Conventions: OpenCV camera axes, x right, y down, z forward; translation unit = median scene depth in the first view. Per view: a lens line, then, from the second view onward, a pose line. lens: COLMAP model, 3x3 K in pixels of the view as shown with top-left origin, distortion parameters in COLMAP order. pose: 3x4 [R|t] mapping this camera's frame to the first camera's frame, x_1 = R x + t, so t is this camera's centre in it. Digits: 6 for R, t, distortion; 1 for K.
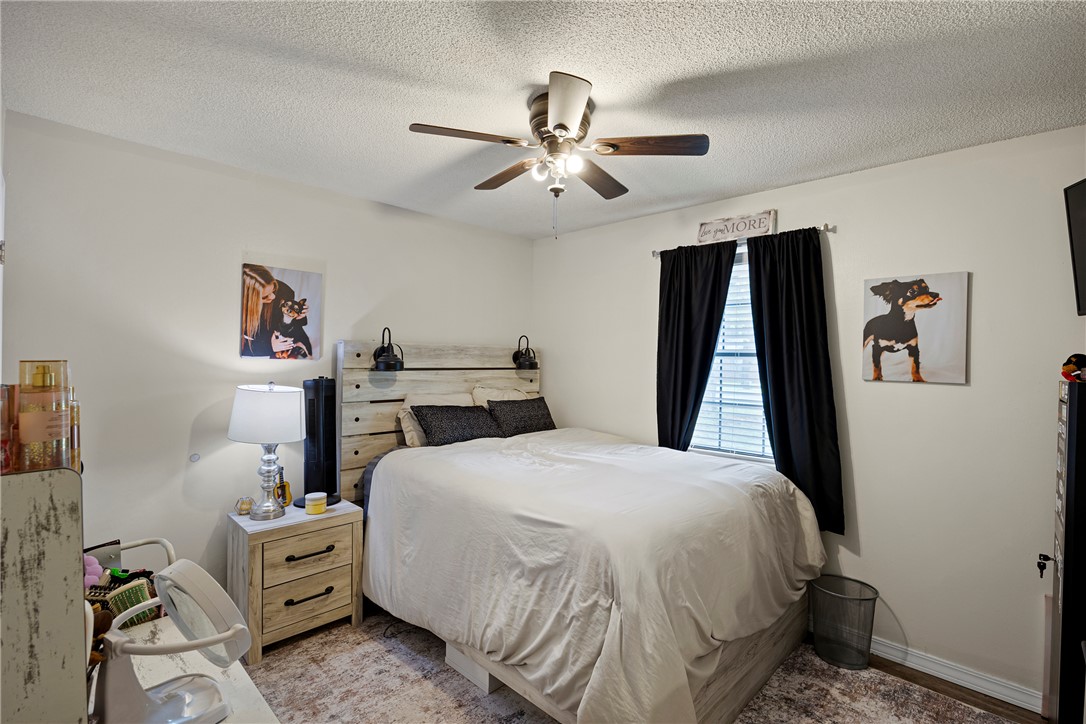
lens RADIAL K [[497.4, 0, 543.0], [0, 497.4, 362.0], [0, 0, 1]] dist [-0.015112, 0.000073]
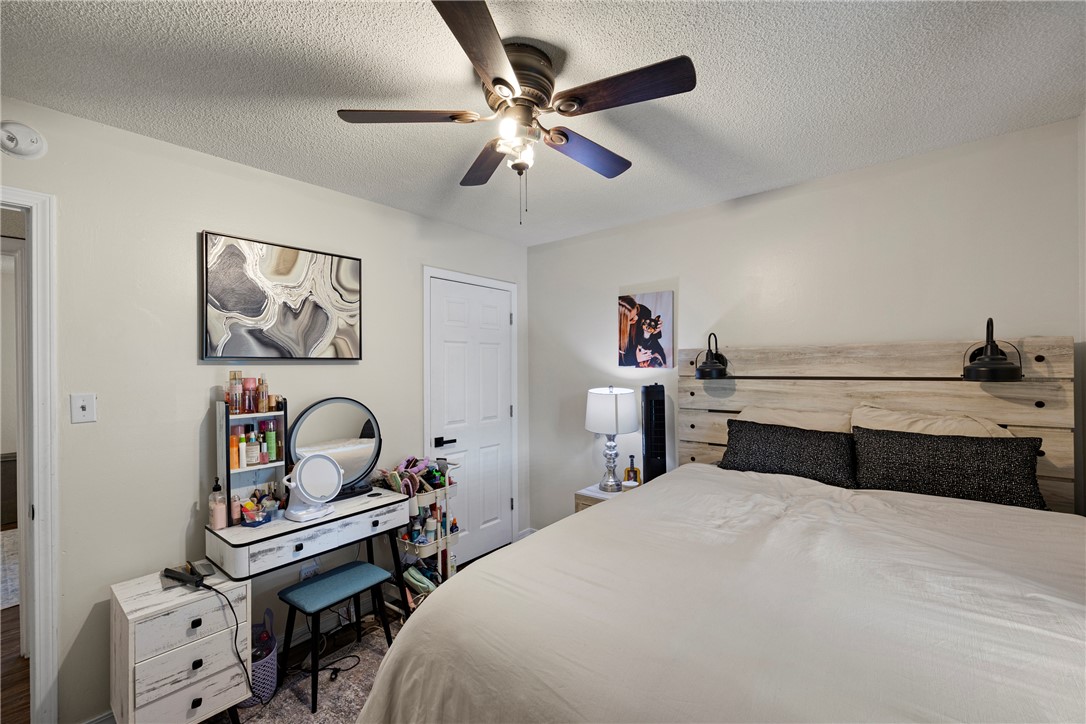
lens RADIAL K [[440.7, 0, 544.8], [0, 440.7, 360.9], [0, 0, 1]] dist [-0.001093, -0.000151]
pose [[0.092752, -0.026308, -0.995342, 0.550065], [0.005486, 0.999649, -0.025911, 0.003868], [0.995674, -0.003057, 0.092864, 0.678980]]
